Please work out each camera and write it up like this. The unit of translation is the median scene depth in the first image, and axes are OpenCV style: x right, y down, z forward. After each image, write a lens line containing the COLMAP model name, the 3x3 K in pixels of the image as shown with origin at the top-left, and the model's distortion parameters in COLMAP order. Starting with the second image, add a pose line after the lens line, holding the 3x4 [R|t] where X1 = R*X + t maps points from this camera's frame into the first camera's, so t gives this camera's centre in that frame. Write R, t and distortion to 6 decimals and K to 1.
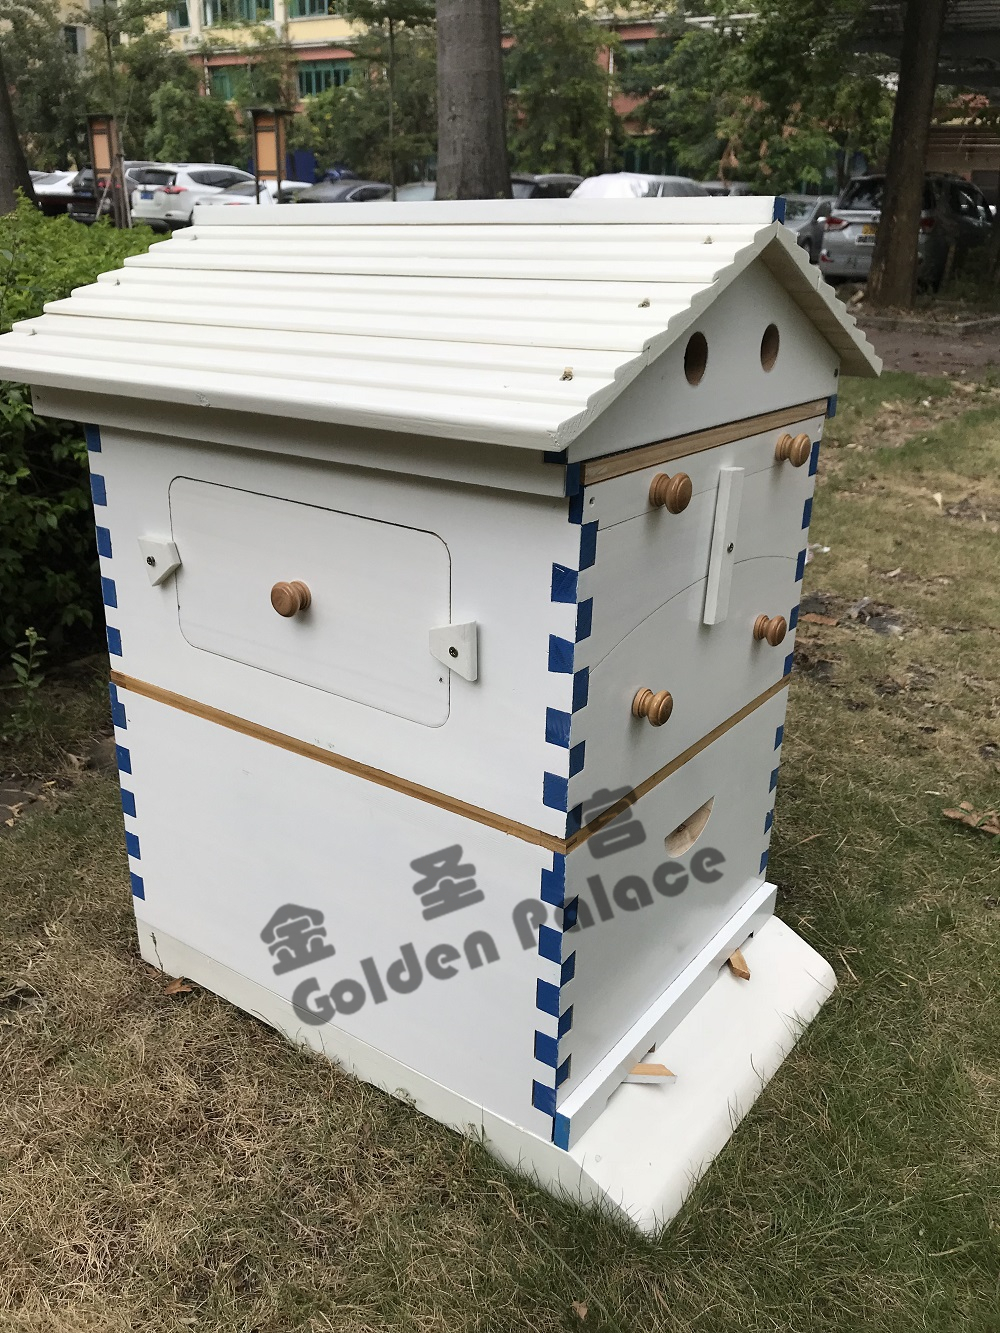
lens RADIAL K [[1089.1, 0, 499.2], [0, 1089.1, 670.9], [0, 0, 1]] dist [0.033823, -0.009042]
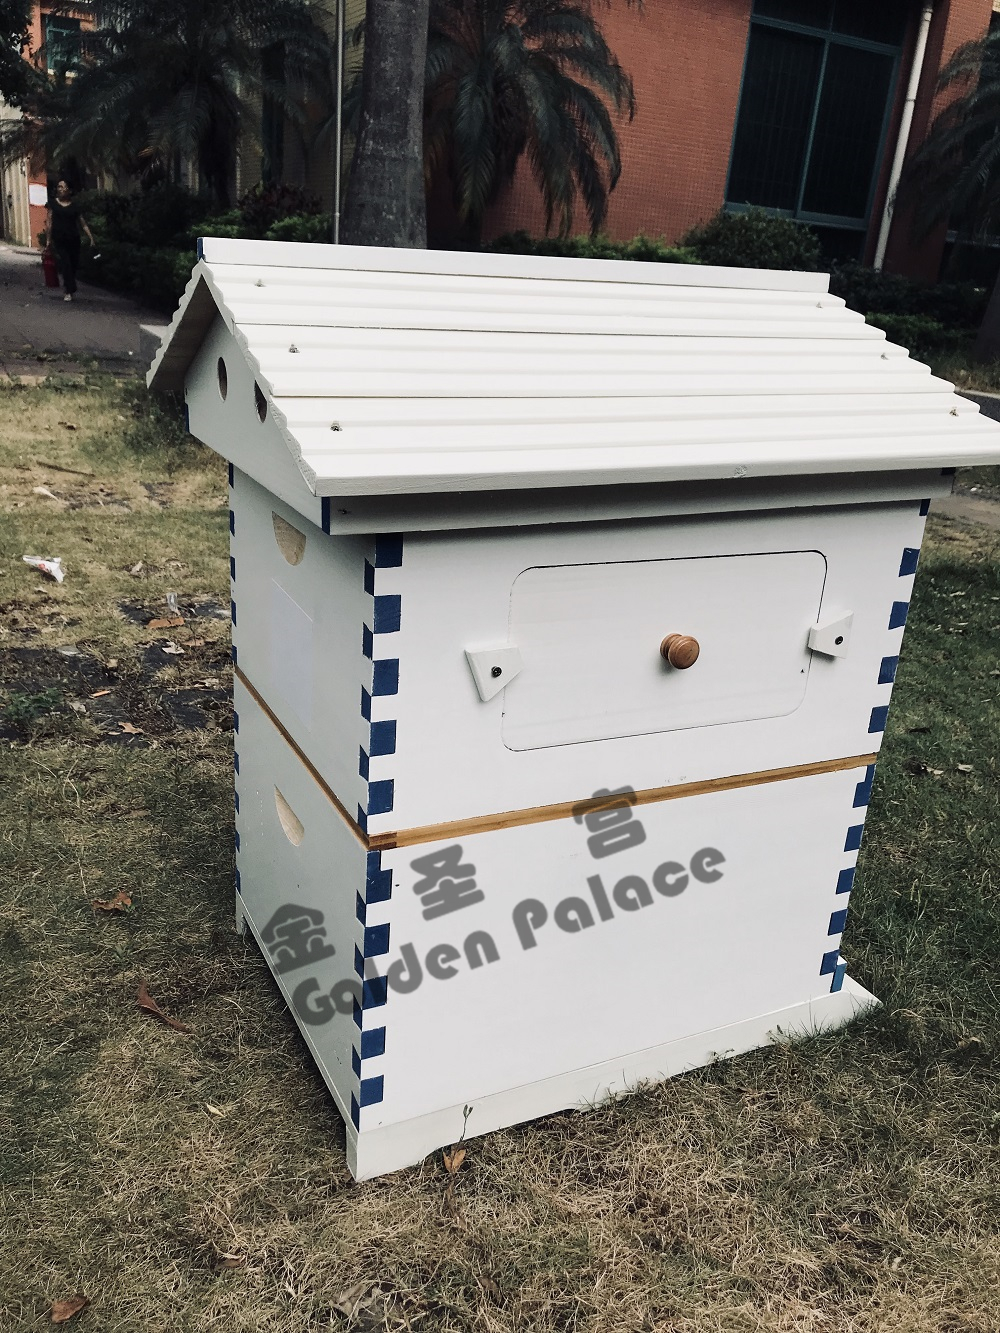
lens RADIAL K [[1089.1, 0, 497.8], [0, 1089.1, 667.2], [0, 0, 1]] dist [0.033823, -0.009042]
pose [[0.482187, -0.292955, 0.825635, -1.132461], [0.275648, 0.945300, 0.174430, -0.279523], [-0.831573, 0.143477, 0.536564, 0.590953]]
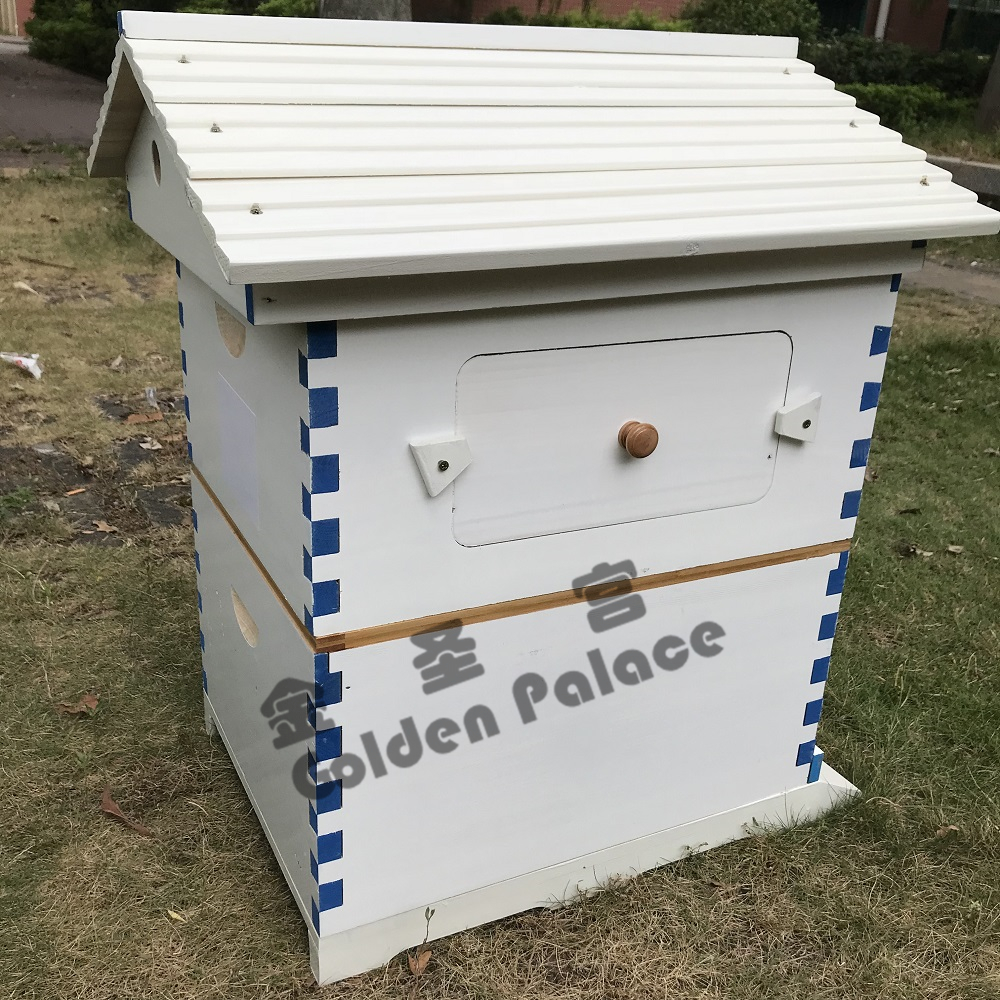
lens RADIAL K [[1092.3, 0, 495.6], [0, 1092.3, 498.4], [0, 0, 1]] dist [0.026532, 0.000000]
pose [[0.480135, -0.336194, 0.810212, -1.077492], [0.296314, 0.931508, 0.210928, -0.264074], [-0.825632, 0.138803, 0.546869, 0.570392]]
